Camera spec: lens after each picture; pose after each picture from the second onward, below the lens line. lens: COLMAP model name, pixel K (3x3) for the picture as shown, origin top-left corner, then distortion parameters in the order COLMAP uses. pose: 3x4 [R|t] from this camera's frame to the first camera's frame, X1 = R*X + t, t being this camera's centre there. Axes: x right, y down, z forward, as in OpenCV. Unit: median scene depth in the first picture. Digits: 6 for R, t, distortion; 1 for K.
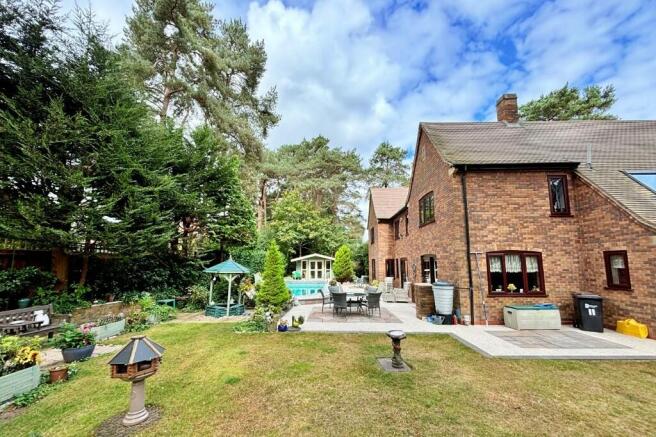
lens RADIAL K [[263.9, 0, 328.5], [0, 263.9, 239.4], [0, 0, 1]] dist [-0.001232, -0.000149]
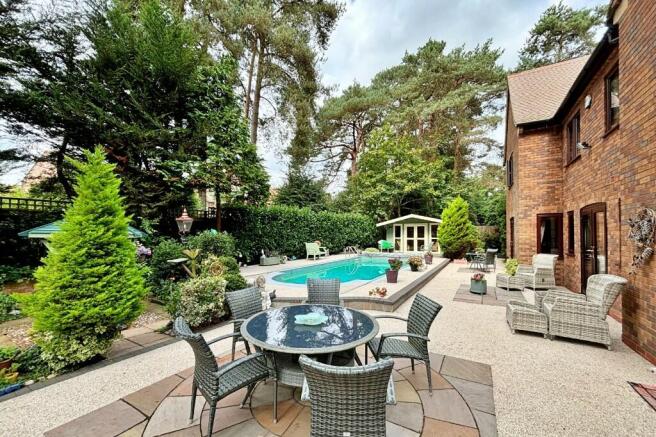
lens RADIAL K [[263.9, 0, 328.5], [0, 263.9, 239.4], [0, 0, 1]] dist [-0.001232, -0.000149]
pose [[0.875882, -0.000355, -0.482526, 0.084924], [0.056691, 0.993150, 0.102175, 0.035971], [0.479184, -0.116848, 0.869902, 0.303307]]
